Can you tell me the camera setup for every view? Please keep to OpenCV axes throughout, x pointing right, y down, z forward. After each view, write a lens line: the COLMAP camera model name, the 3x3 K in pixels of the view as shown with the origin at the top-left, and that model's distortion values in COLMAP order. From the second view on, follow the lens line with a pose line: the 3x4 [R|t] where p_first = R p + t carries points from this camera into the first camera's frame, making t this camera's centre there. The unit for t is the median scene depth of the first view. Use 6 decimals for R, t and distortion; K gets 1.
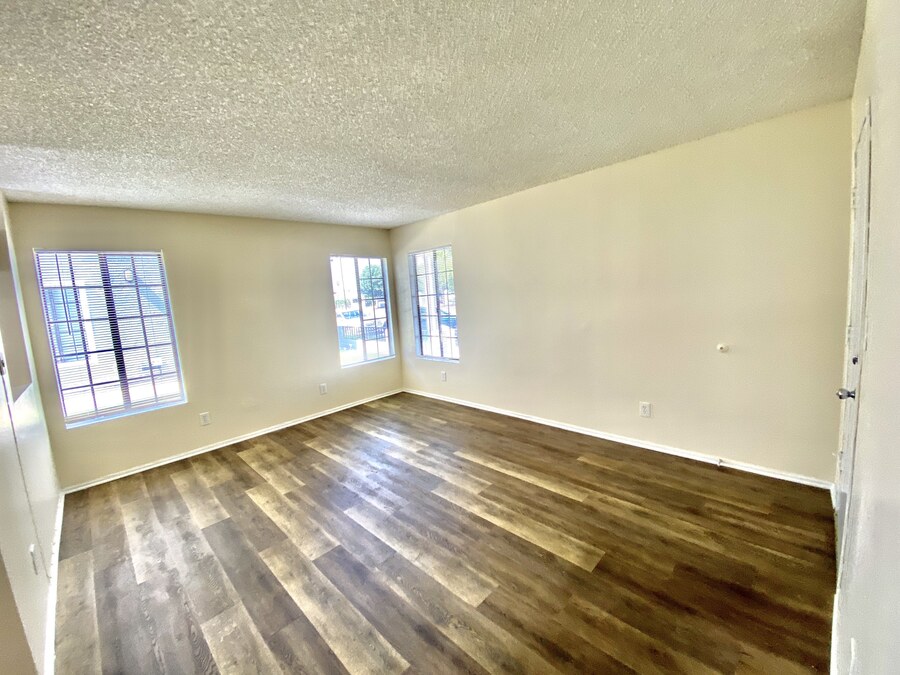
lens RADIAL K [[367.5, 0, 449.0], [0, 367.5, 331.4], [0, 0, 1]] dist [0.016769, -0.013526]
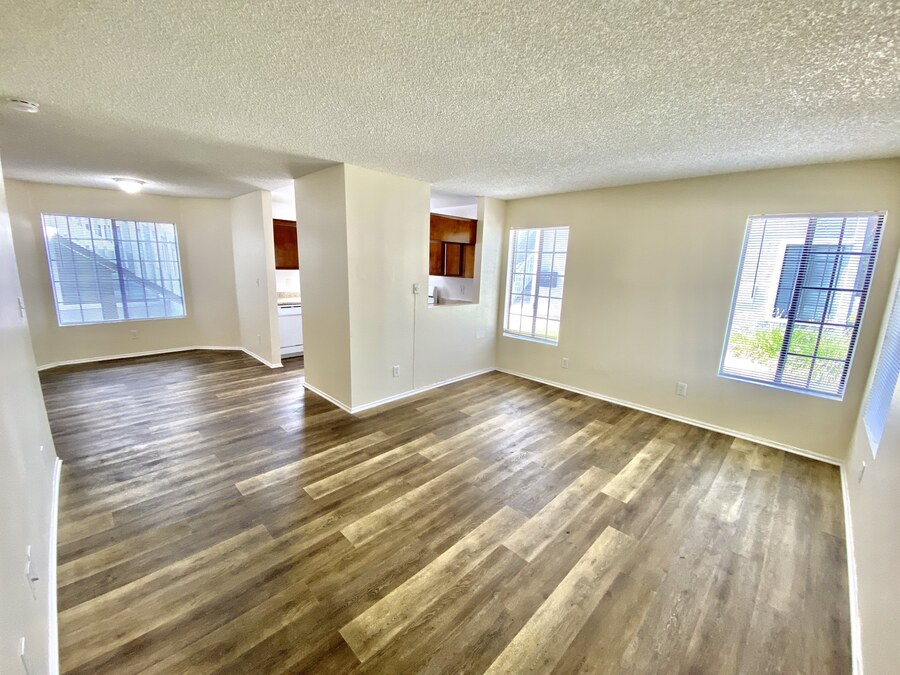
lens RADIAL K [[367.5, 0, 449.6], [0, 367.5, 333.2], [0, 0, 1]] dist [0.016769, -0.013526]
pose [[0.001647, 0.264477, -0.964390, 0.725527], [-0.136915, 0.955370, 0.261770, -0.185252], [0.990581, 0.131608, 0.037784, 0.801347]]
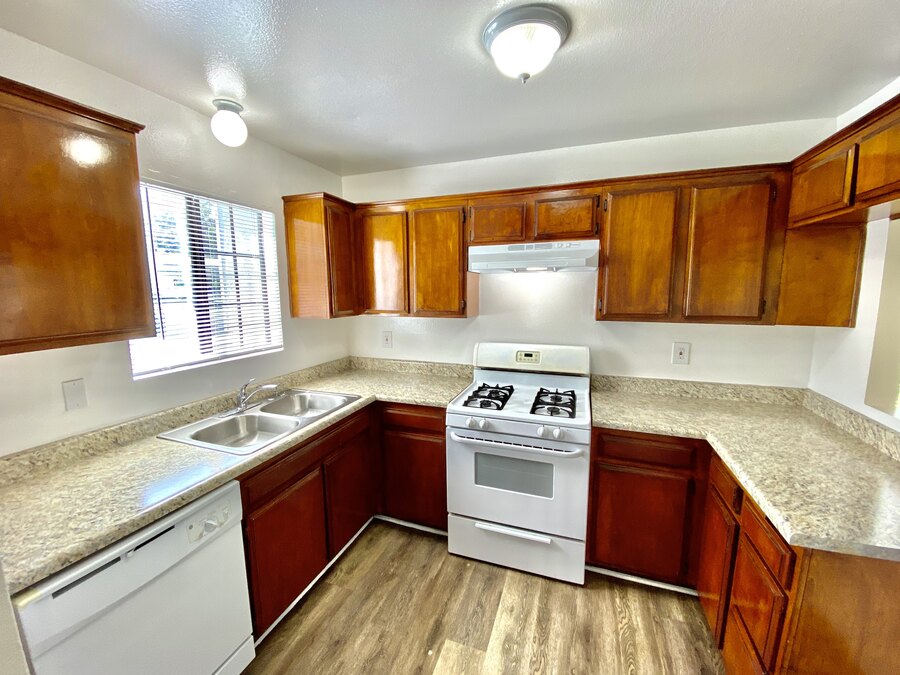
lens RADIAL K [[367.5, 0, 448.3], [0, 367.5, 334.9], [0, 0, 1]] dist [0.016769, -0.013526]
pose [[0.424615, 0.183386, -0.886607, -0.941117], [-0.119287, 0.982066, 0.146002, 0.030205], [0.897482, 0.043766, 0.438875, 0.081883]]
